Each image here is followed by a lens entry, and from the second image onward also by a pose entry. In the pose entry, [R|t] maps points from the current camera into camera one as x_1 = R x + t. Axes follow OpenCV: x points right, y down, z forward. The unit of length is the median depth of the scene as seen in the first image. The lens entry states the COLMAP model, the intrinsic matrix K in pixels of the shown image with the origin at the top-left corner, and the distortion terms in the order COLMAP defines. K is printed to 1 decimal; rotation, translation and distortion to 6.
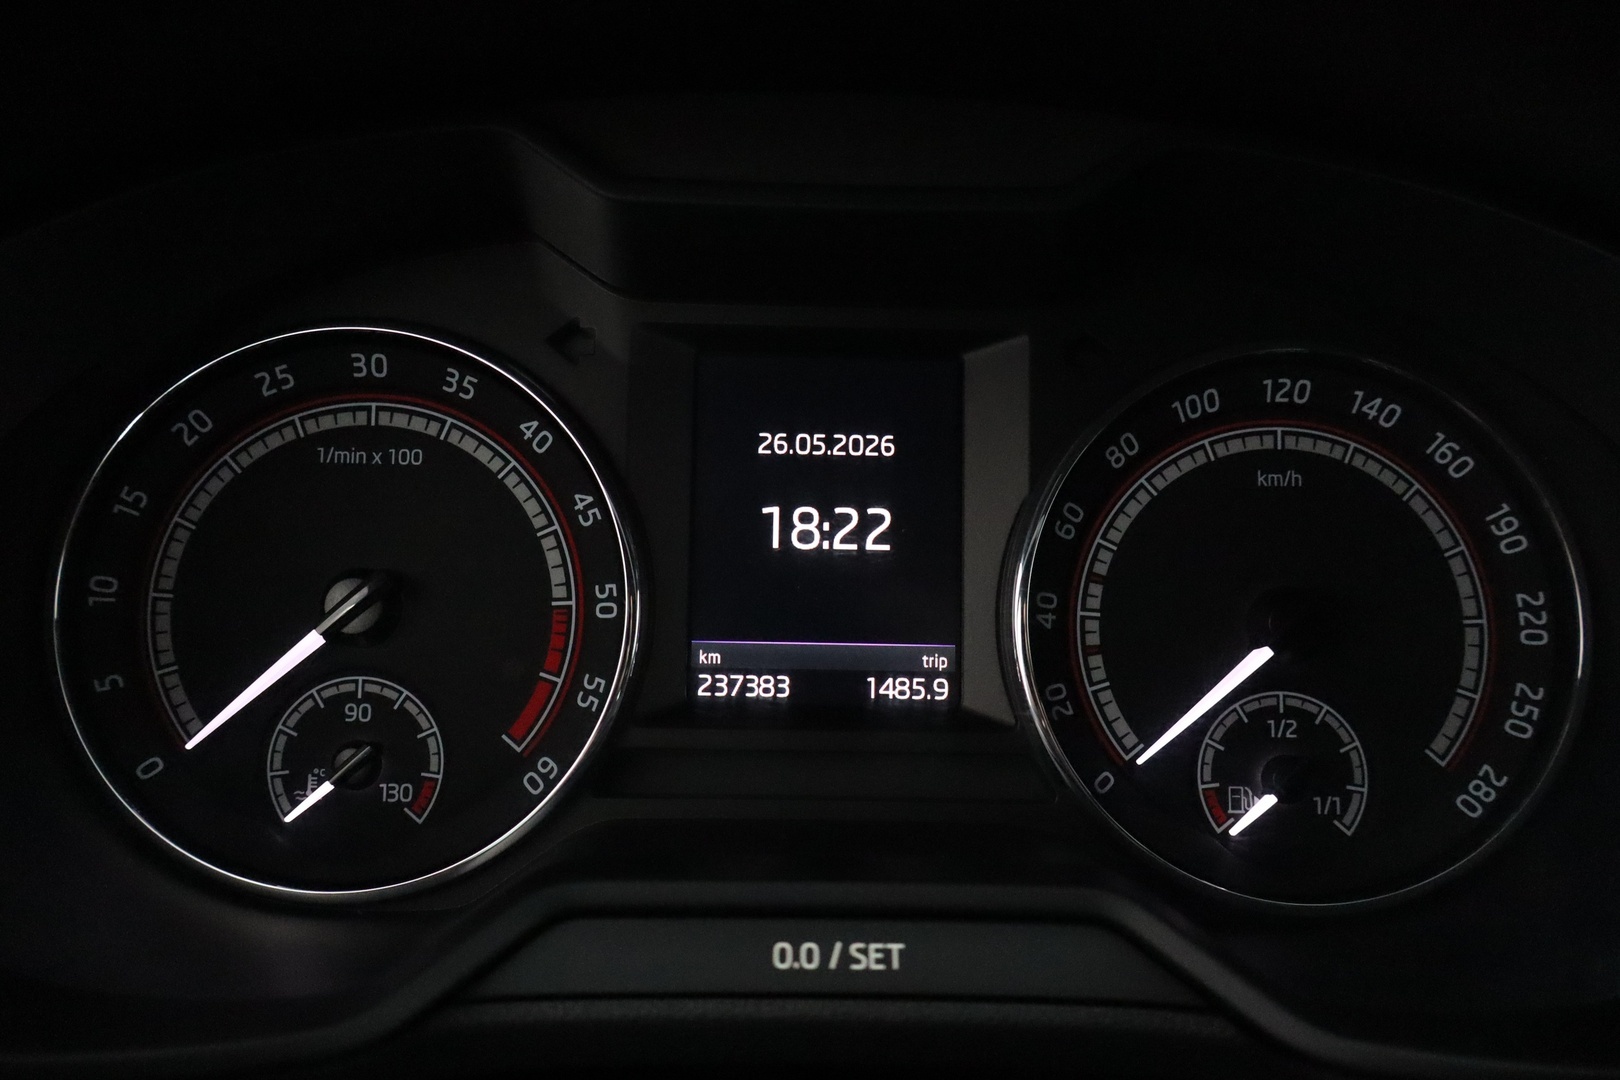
lens RADIAL K [[1338.9, 0, 810.3], [0, 1338.9, 541.8], [0, 0, 1]] dist [-0.014303, -0.002702]
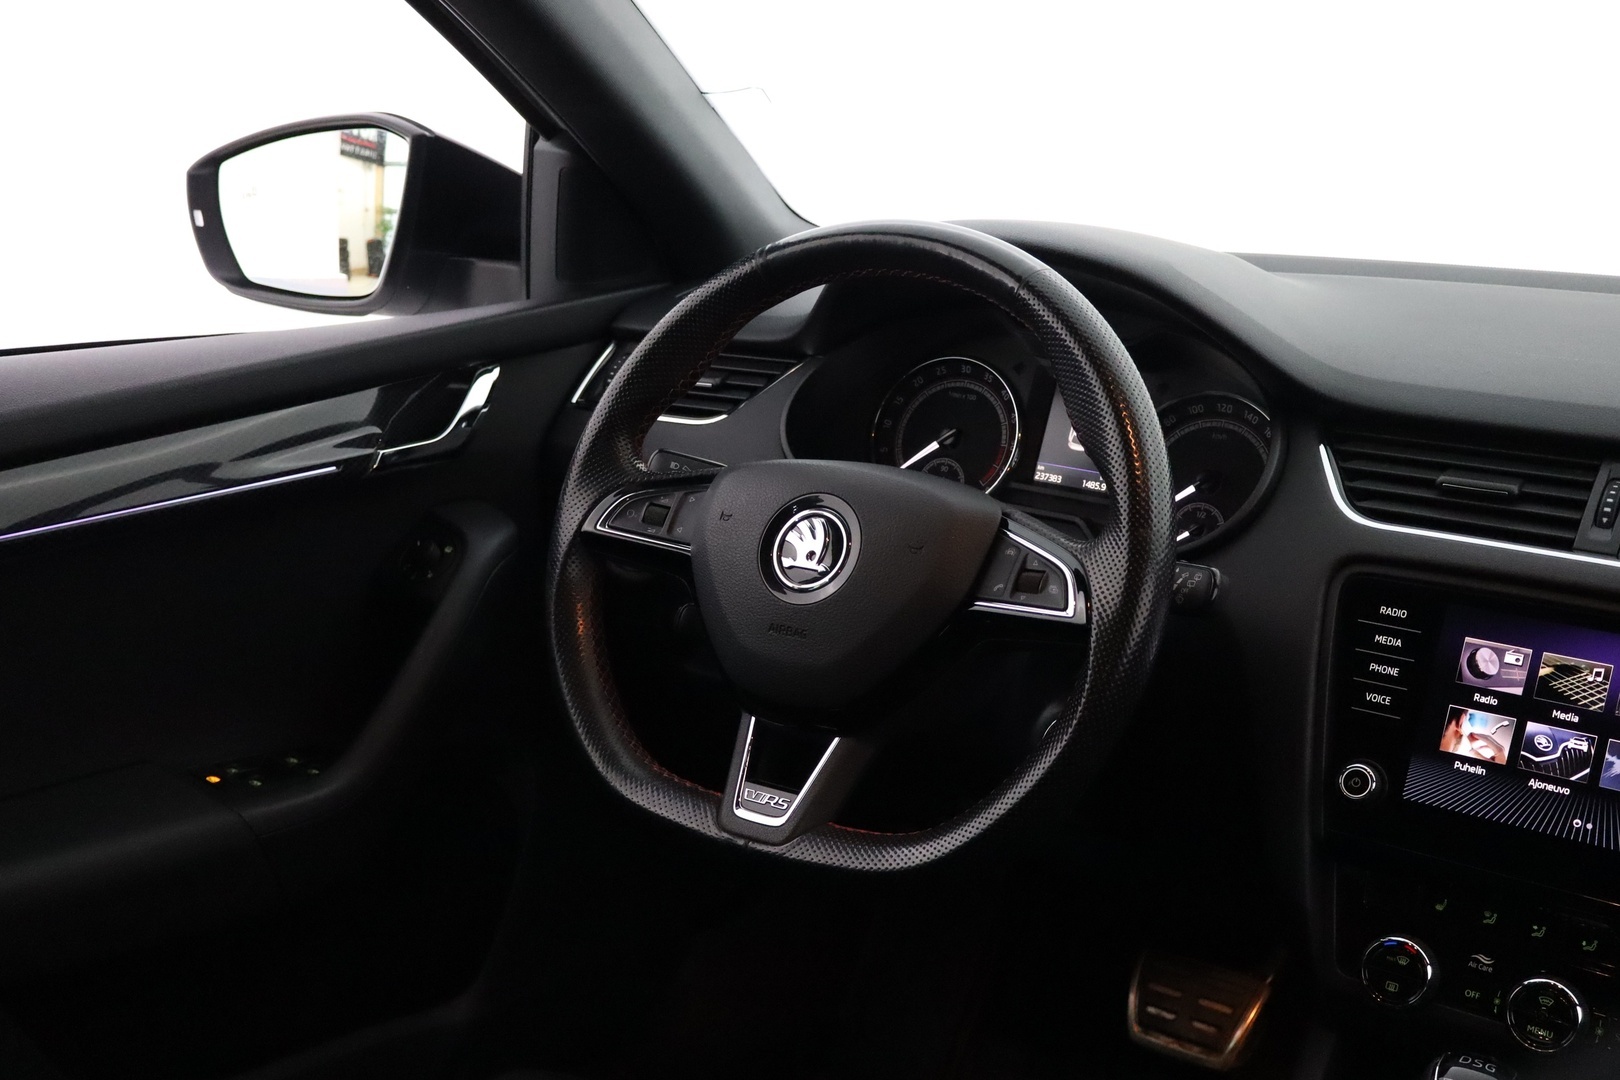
lens RADIAL K [[1879.3, 0, 809.7], [0, 1879.3, 540.0], [0, 0, 1]] dist [-0.001388, 0.000000]
pose [[0.819492, 0.152021, -0.552560, 2.053941], [-0.187579, 0.982217, -0.007966, 0.408089], [0.541523, 0.110177, 0.833435, -3.159577]]
